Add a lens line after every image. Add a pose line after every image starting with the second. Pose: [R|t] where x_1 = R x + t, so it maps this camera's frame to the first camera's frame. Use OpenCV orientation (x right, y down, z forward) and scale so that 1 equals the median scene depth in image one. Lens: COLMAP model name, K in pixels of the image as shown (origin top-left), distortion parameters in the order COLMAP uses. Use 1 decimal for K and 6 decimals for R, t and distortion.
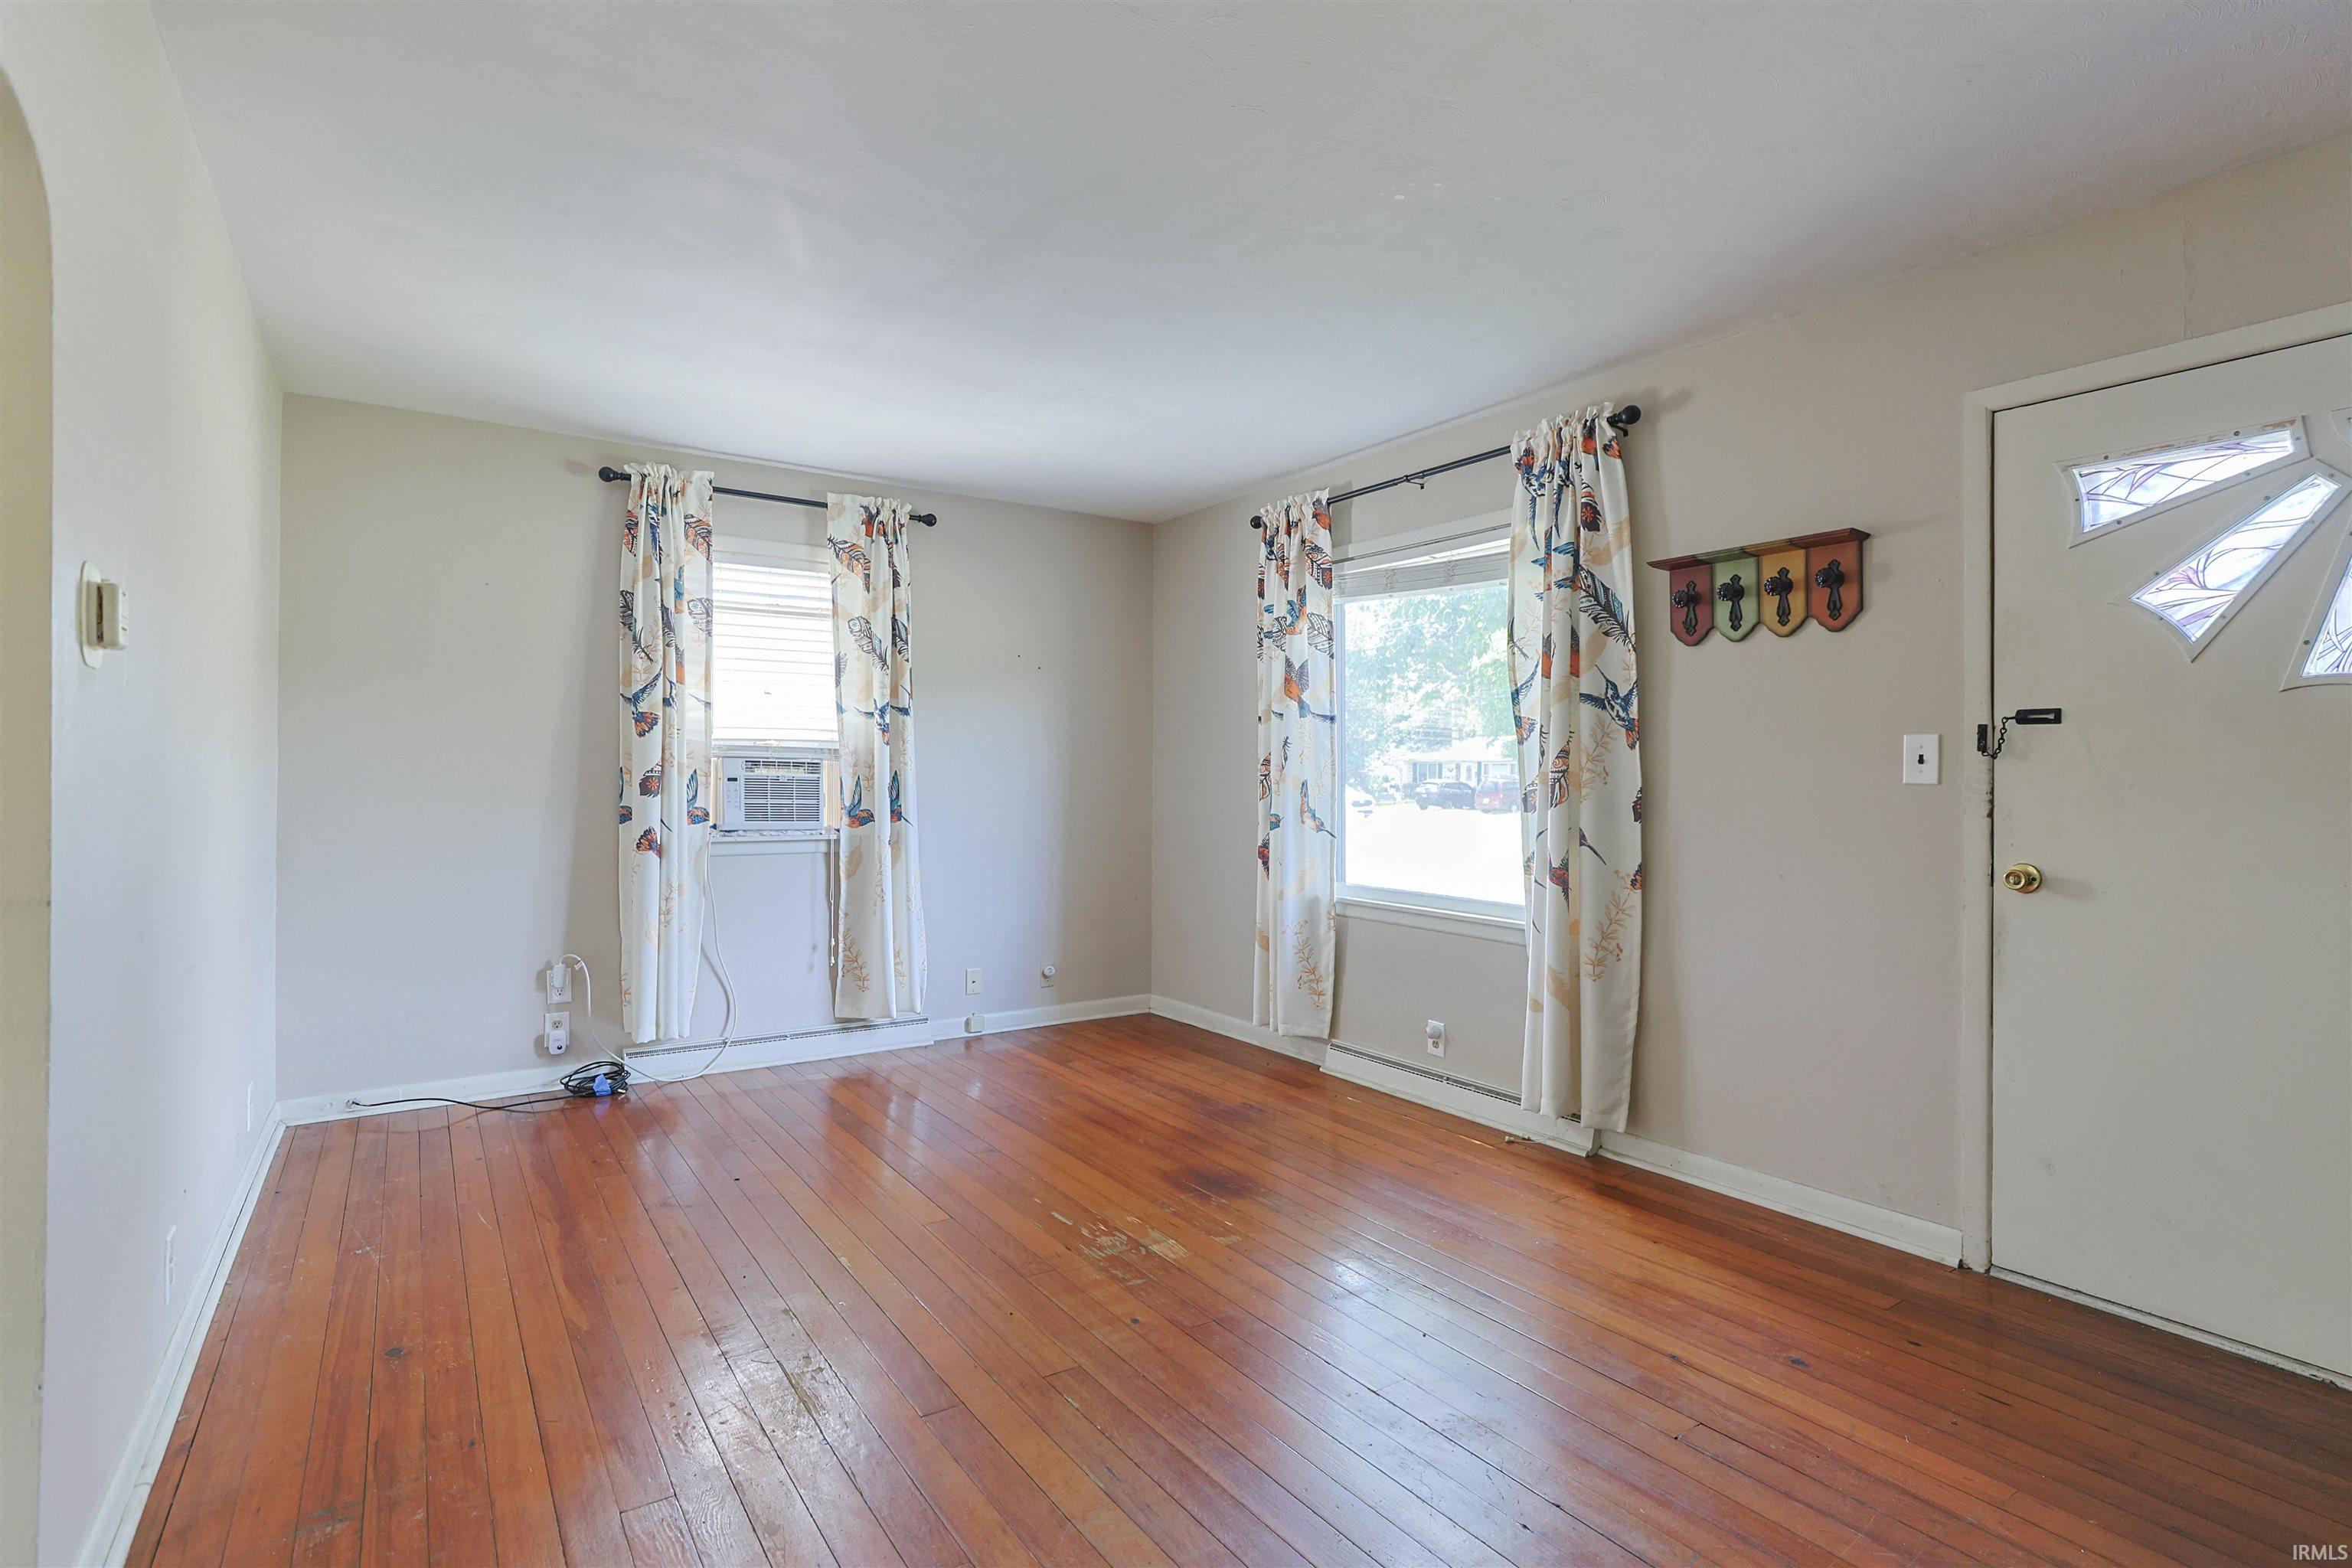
lens RADIAL K [[1141.2, 0, 1175.5], [0, 1141.2, 783.8], [0, 0, 1]] dist [-0.022859, 0.014054]
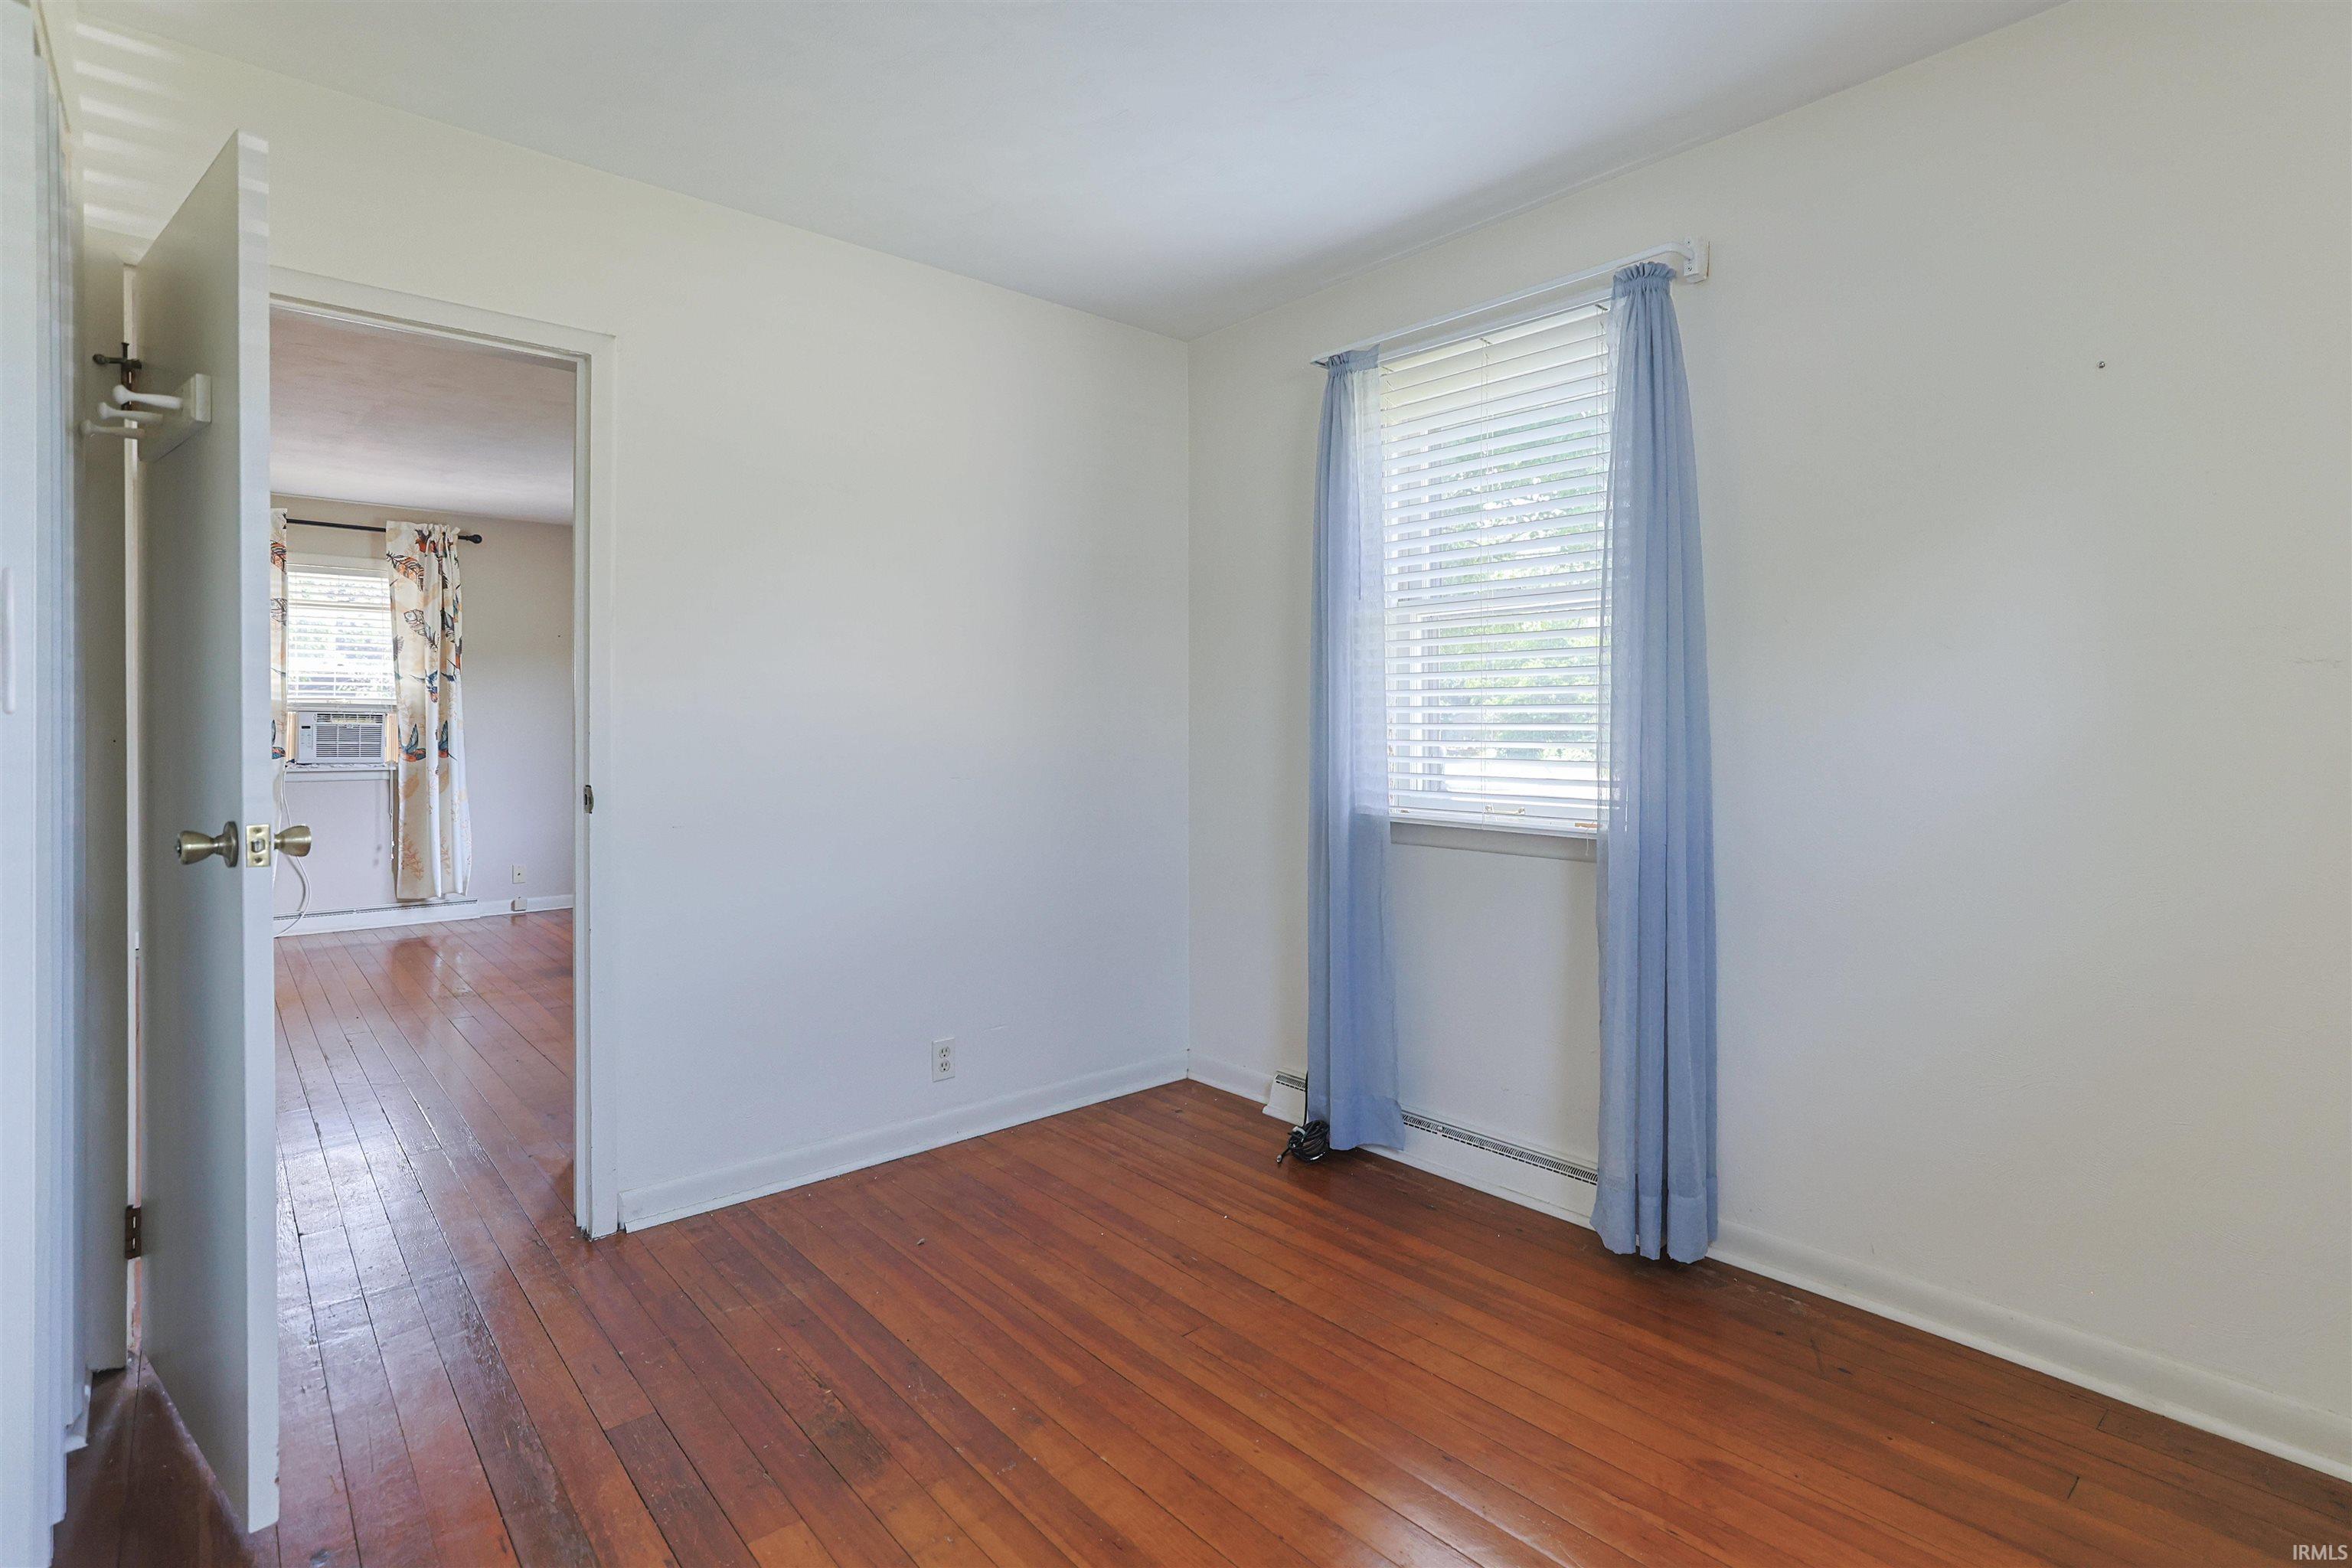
lens RADIAL K [[1141.2, 0, 1194.4], [0, 1141.2, 732.7], [0, 0, 1]] dist [-0.022859, 0.014054]
pose [[0.992408, -0.001687, 0.122979, 0.500137], [0.001246, 0.999993, 0.003665, -0.000644], [-0.122984, -0.003484, 0.992403, -0.492486]]
